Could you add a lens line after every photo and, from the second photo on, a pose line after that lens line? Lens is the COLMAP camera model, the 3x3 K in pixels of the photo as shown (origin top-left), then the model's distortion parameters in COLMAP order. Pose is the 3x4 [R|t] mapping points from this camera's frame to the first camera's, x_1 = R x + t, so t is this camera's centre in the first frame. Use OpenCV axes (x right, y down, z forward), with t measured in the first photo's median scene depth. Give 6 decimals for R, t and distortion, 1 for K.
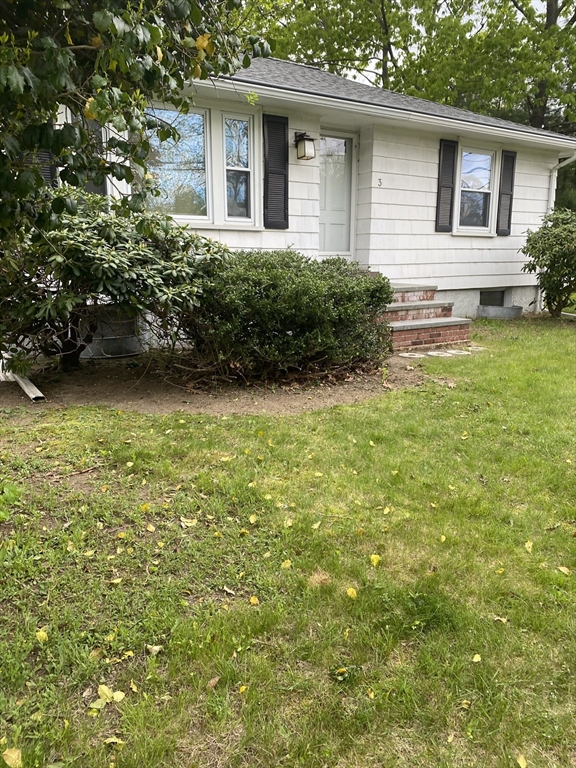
lens RADIAL K [[578.9, 0, 301.1], [0, 578.9, 385.1], [0, 0, 1]] dist [0.002686, -0.108656]
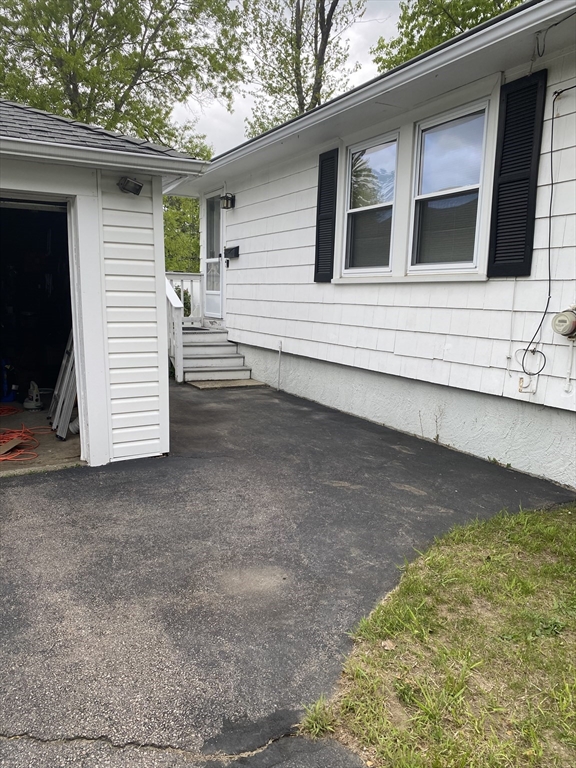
lens RADIAL K [[577.9, 0, 267.8], [0, 577.9, 384.4], [0, 0, 1]] dist [0.006672, -0.029924]
pose [[-0.112184, 0.164432, -0.979988, 1.171770], [-0.216468, 0.958485, 0.185604, -0.322874], [0.969823, 0.232958, -0.071932, 1.263101]]
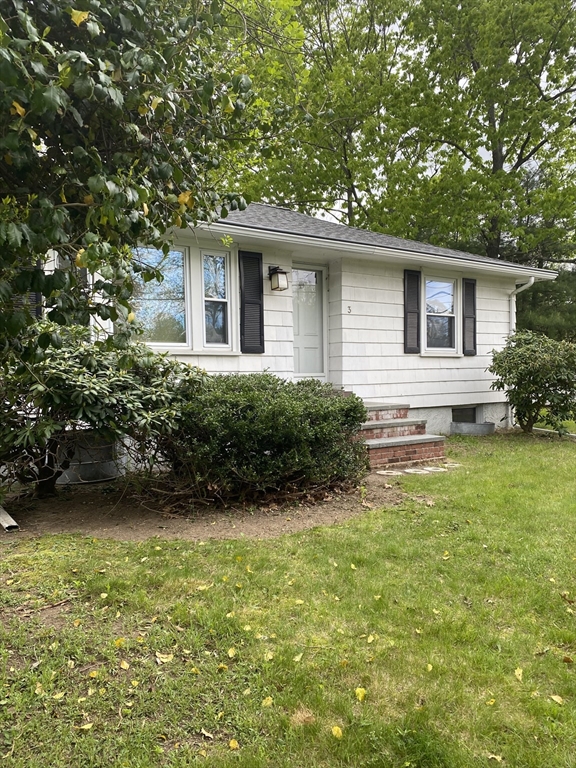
lens RADIAL K [[579.3, 0, 288.0], [0, 579.3, 384.0], [0, 0, 1]] dist [0.006652, -0.029738]
pose [[0.999601, -0.021361, 0.018456, 0.000871], [0.024691, 0.978492, -0.204799, -0.002444], [-0.013684, 0.205173, 0.978630, -0.017461]]
